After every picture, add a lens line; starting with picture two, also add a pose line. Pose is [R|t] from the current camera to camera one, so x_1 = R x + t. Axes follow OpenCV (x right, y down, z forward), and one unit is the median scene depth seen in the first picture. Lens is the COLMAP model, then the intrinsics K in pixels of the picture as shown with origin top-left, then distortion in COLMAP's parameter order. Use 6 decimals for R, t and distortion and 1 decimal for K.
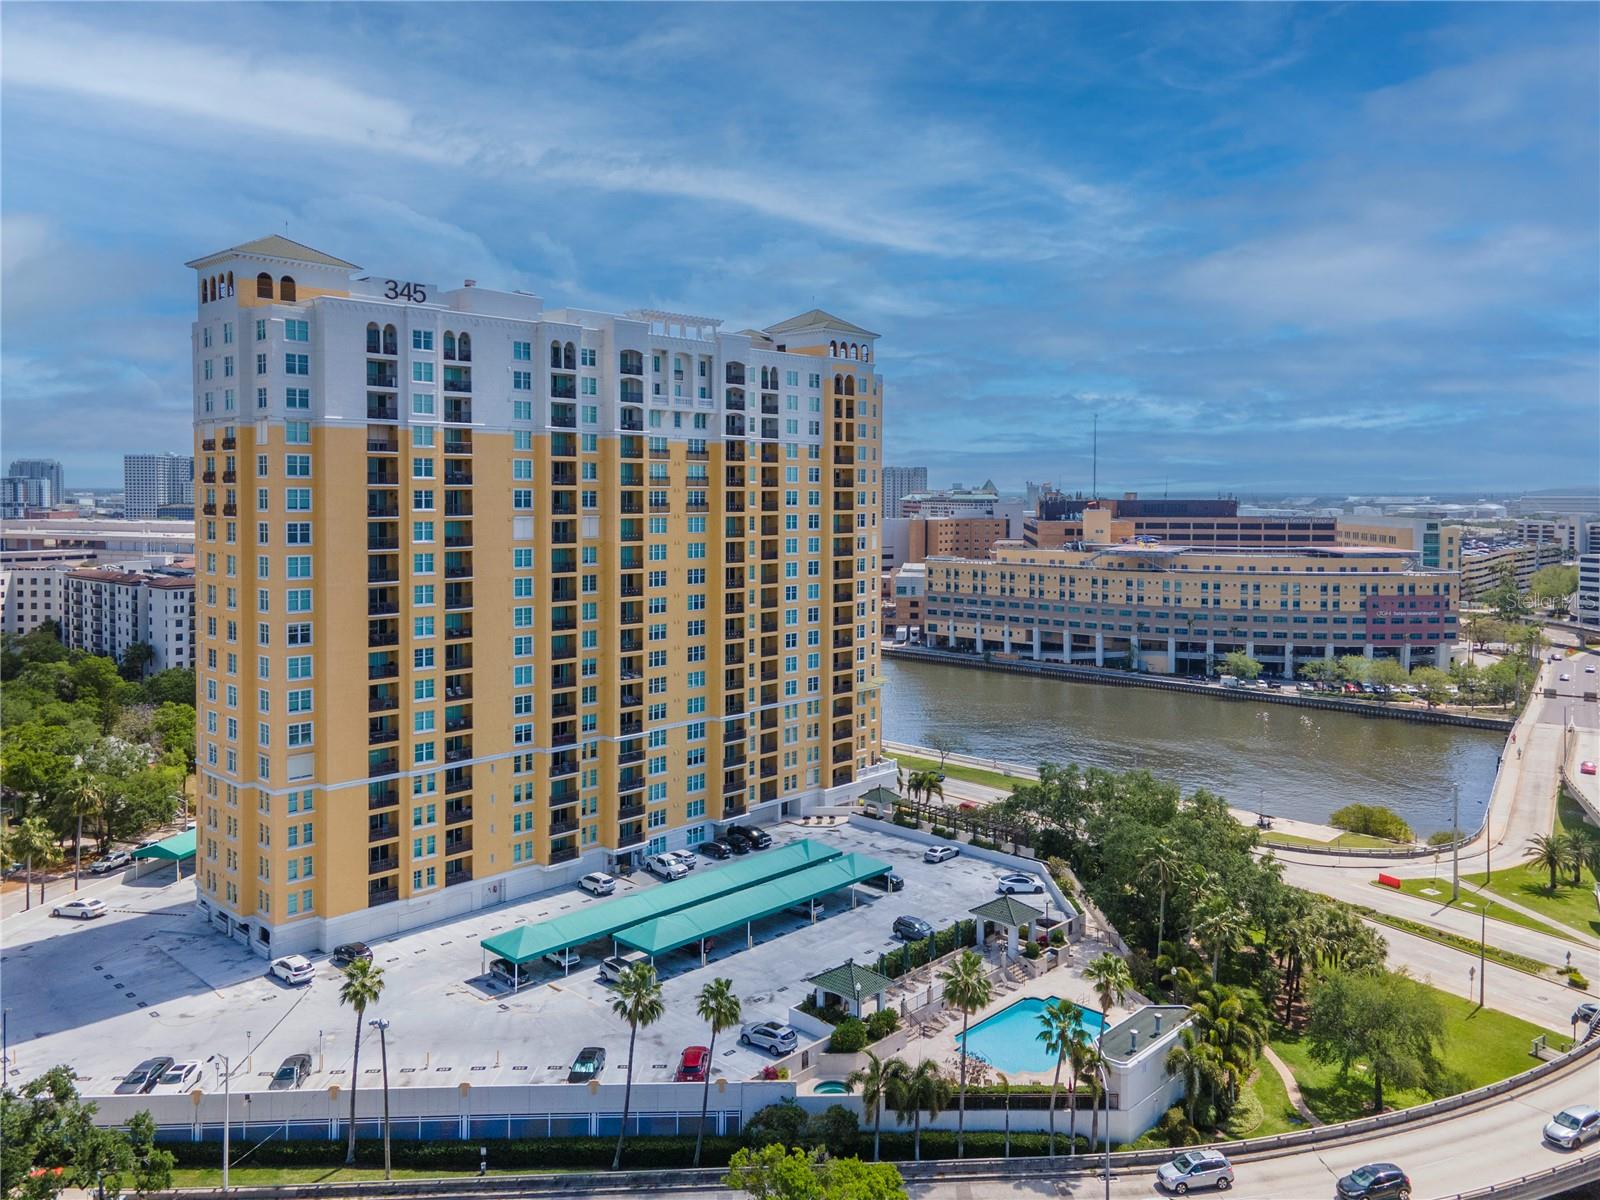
lens RADIAL K [[1173.3, 0, 807.6], [0, 1173.3, 532.6], [0, 0, 1]] dist [0.041438, 0.000512]
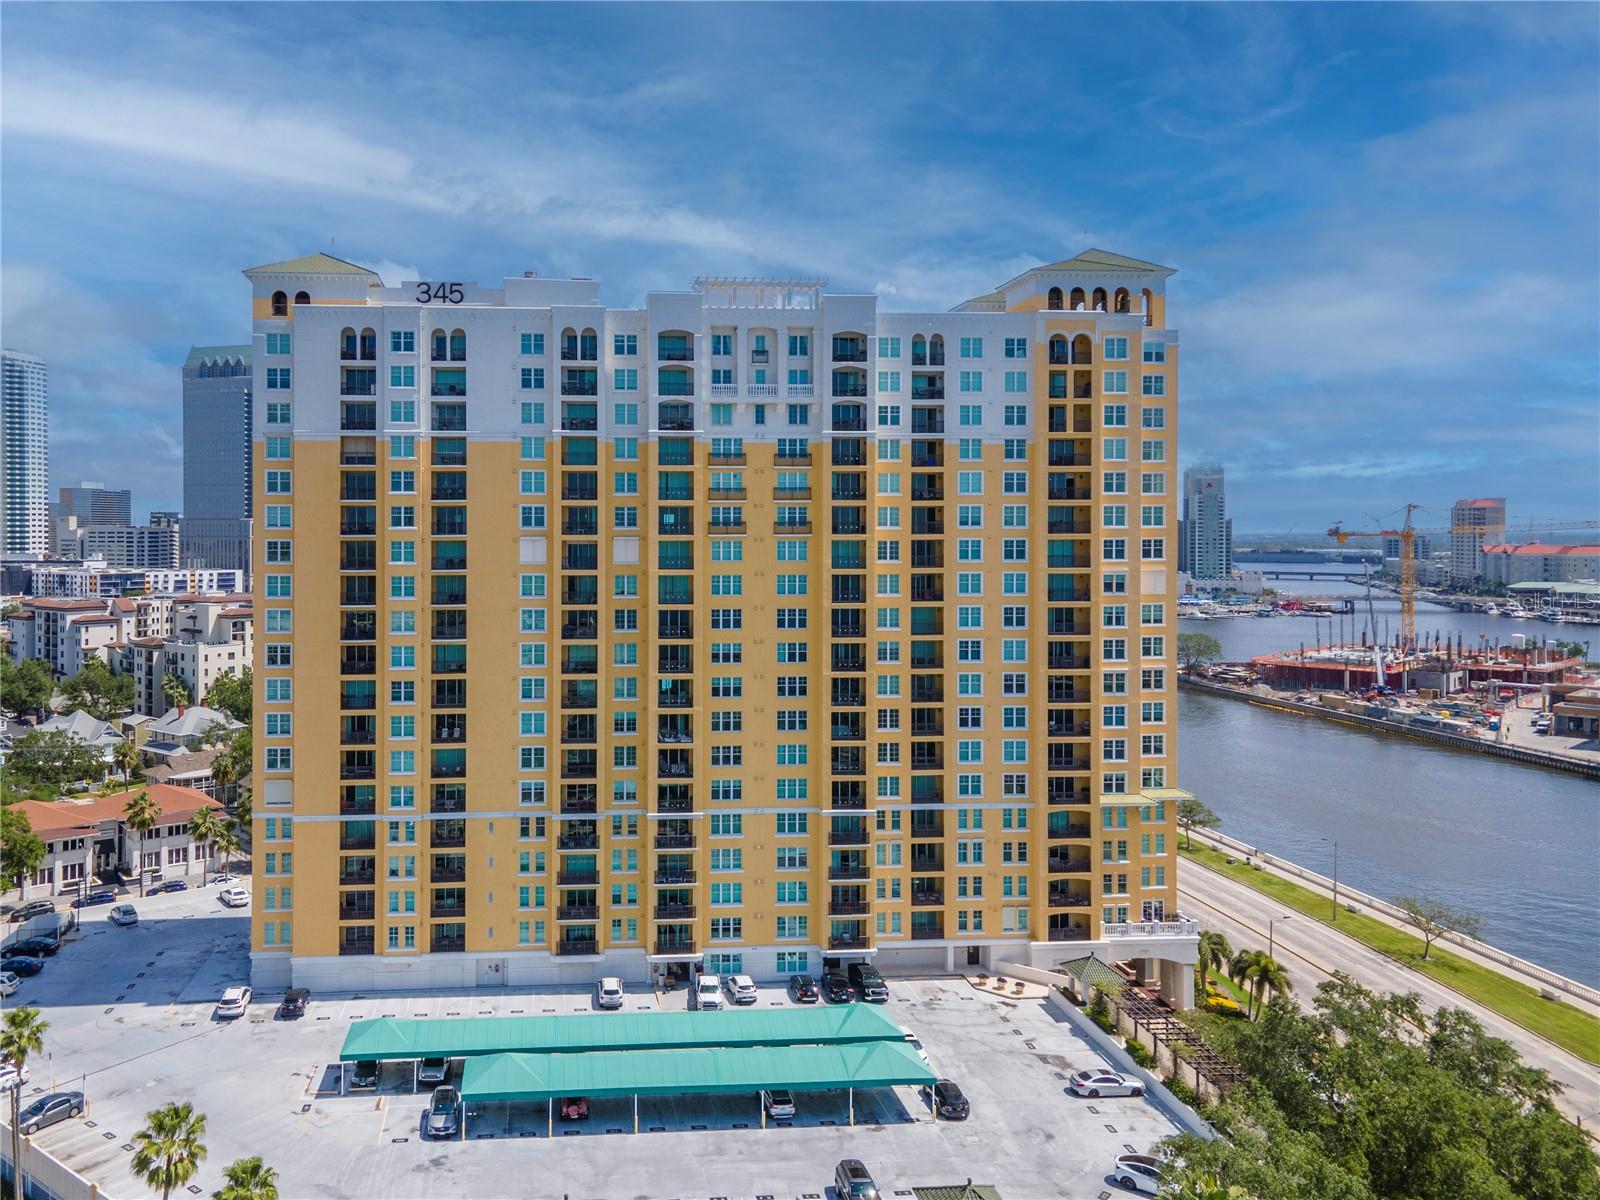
lens RADIAL K [[1215.2, 0, 641.8], [0, 1215.2, 555.9], [0, 0, 1]] dist [0.051420, -0.007999]
pose [[0.751032, 0.005589, -0.660242, 0.375256], [-0.019617, 0.999712, -0.013852, 0.009896], [0.659975, 0.023355, 0.750925, 0.364578]]
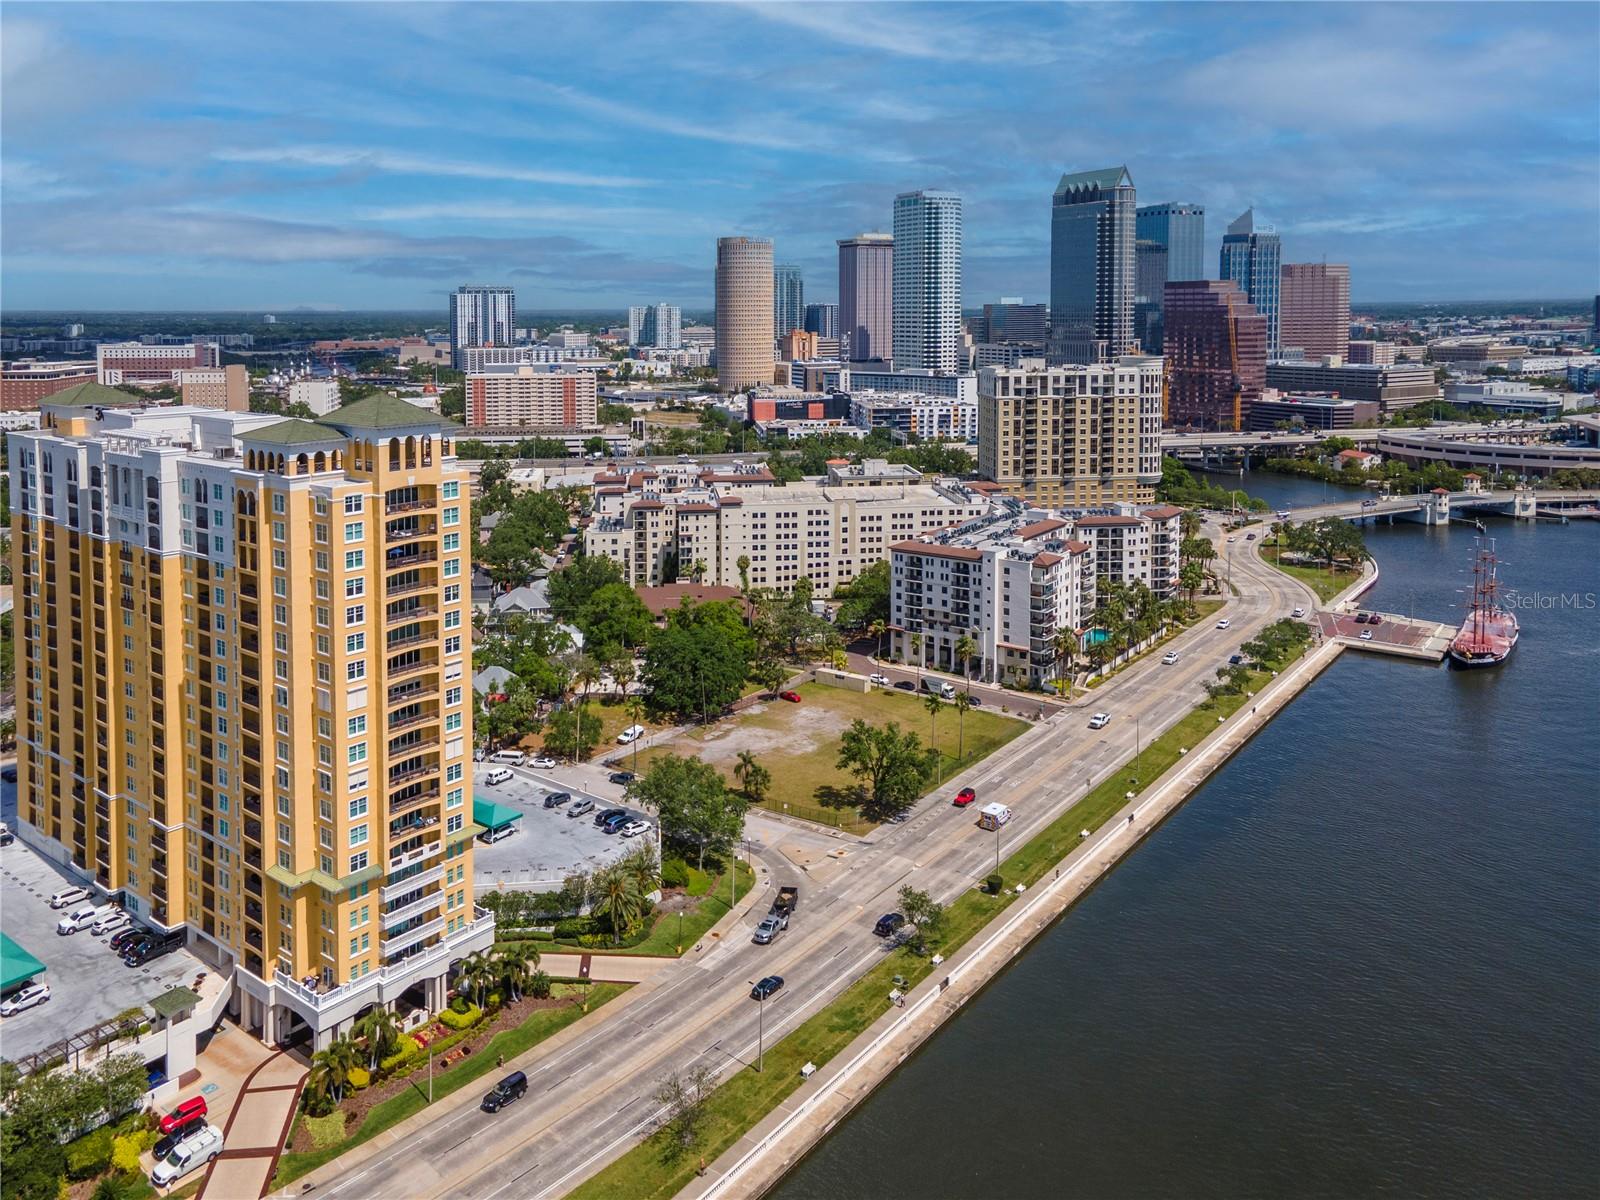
lens RADIAL K [[1218.7, 0, 755.6], [0, 1218.7, 397.5], [0, 0, 1]] dist [0.024587, 0.003852]
pose [[0.084880, 0.064606, -0.994294, 1.095641], [-0.031812, 0.997563, 0.062103, -0.316520], [0.995883, 0.026359, 0.086728, 1.532261]]
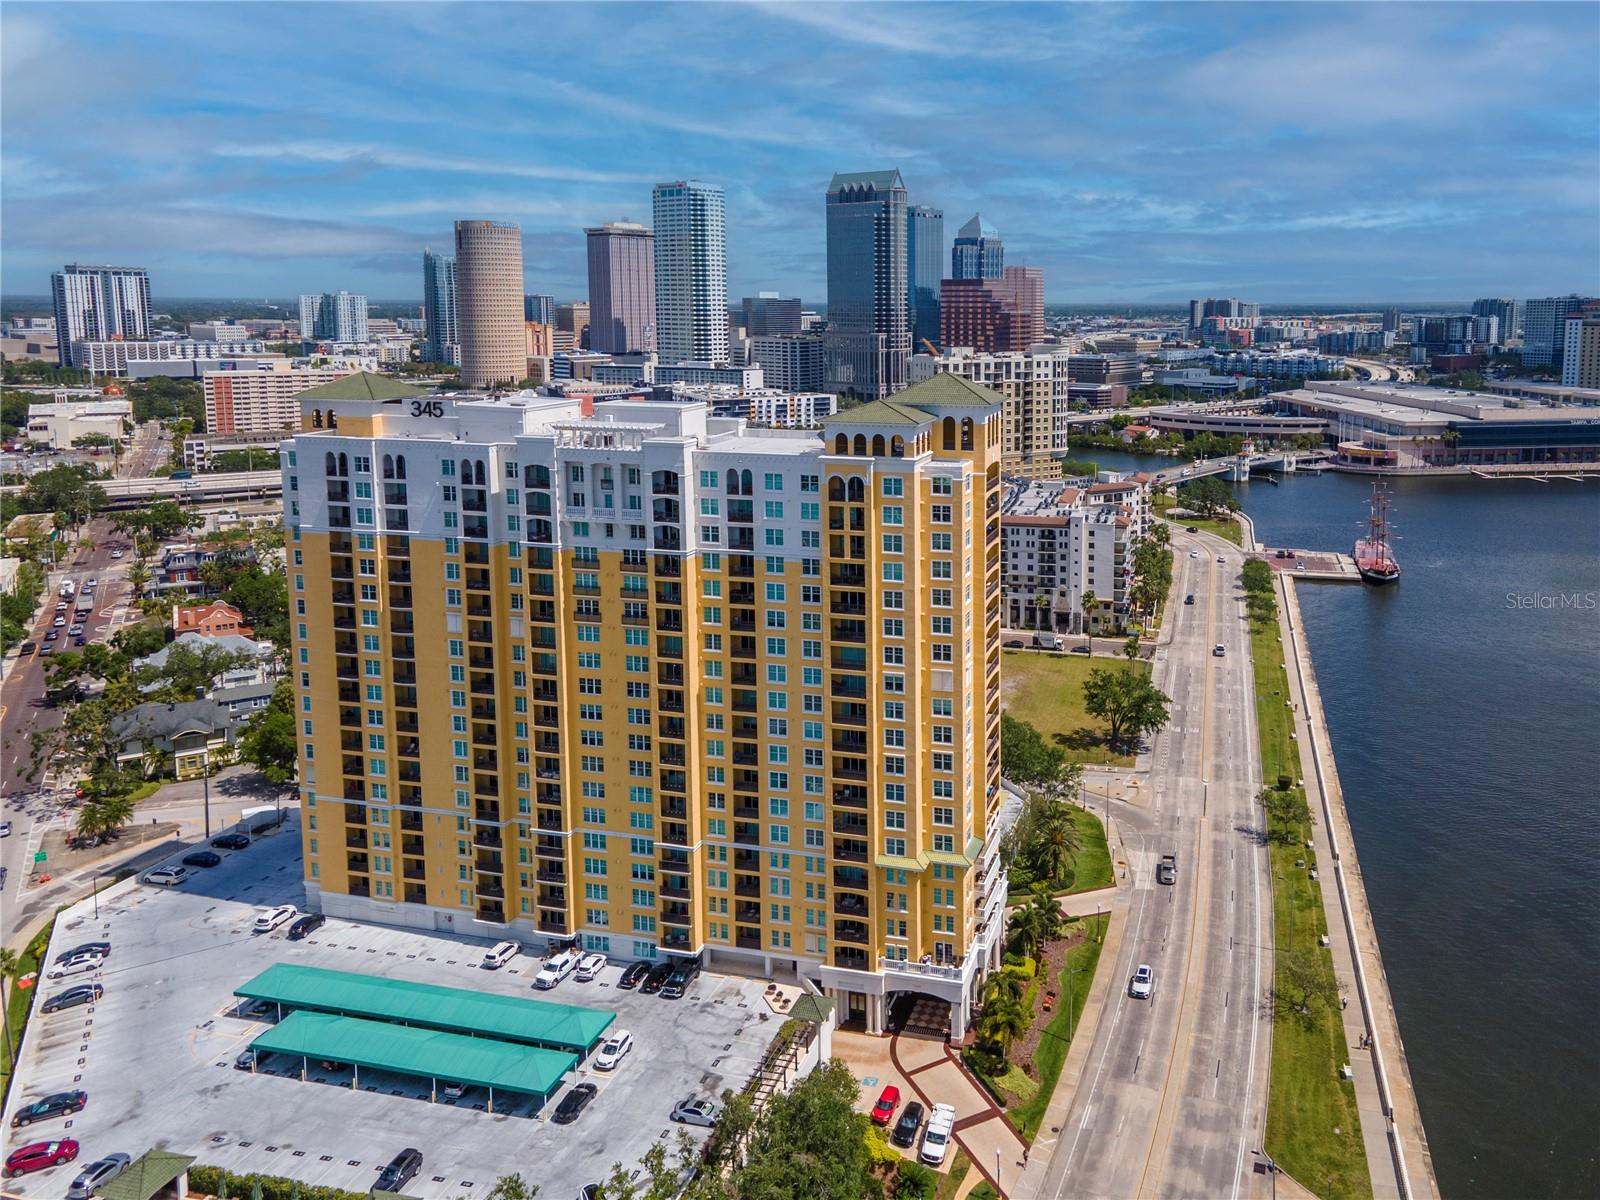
lens RADIAL K [[1192.5, 0, 952.0], [0, 1192.5, 469.7], [0, 0, 1]] dist [0.055041, -0.010580]
pose [[0.492841, 0.114401, -0.862566, 0.906919], [-0.033343, 0.993074, 0.112658, -0.276007], [0.869480, -0.026762, 0.493243, 0.793553]]
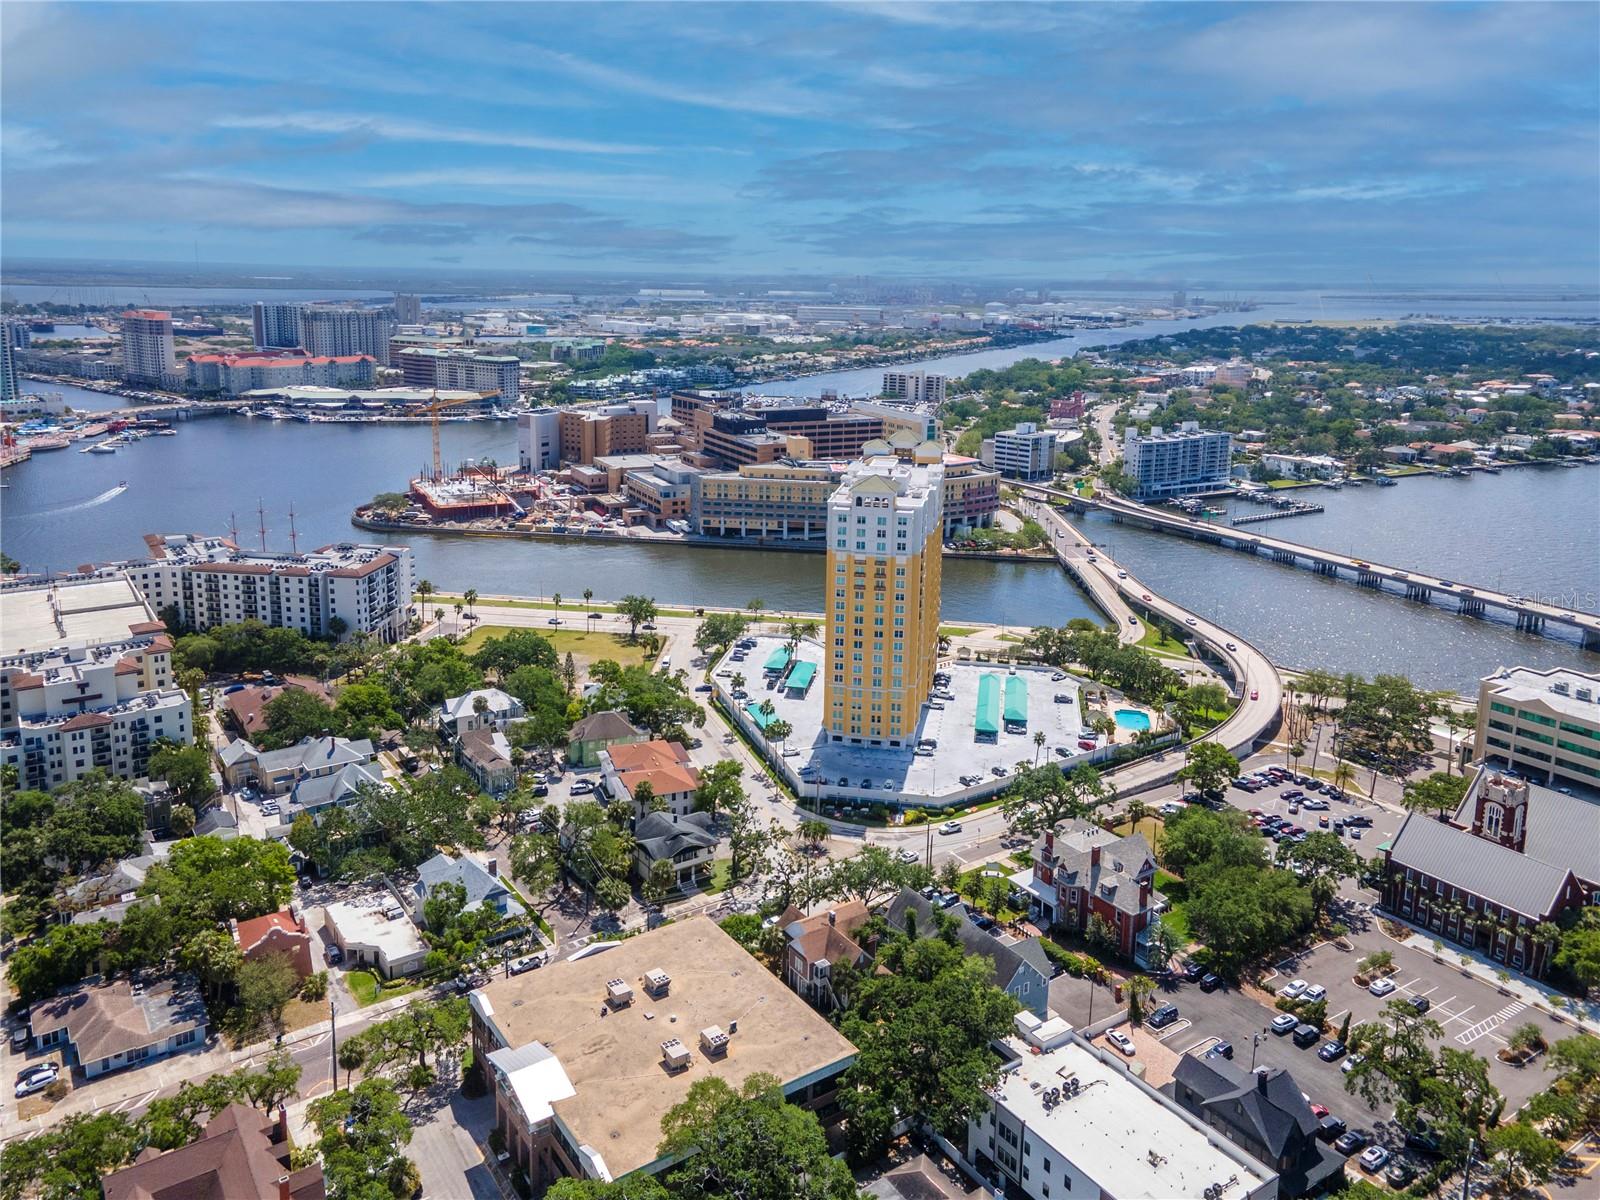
lens RADIAL K [[1160.4, 0, 775.3], [0, 1160.4, 489.7], [0, 0, 1]] dist [0.045335, -0.002026]
pose [[0.848282, -0.090524, 0.521750, -1.656861], [0.012602, 0.988452, 0.151008, -0.514754], [-0.529395, -0.121522, 0.839627, -0.809975]]
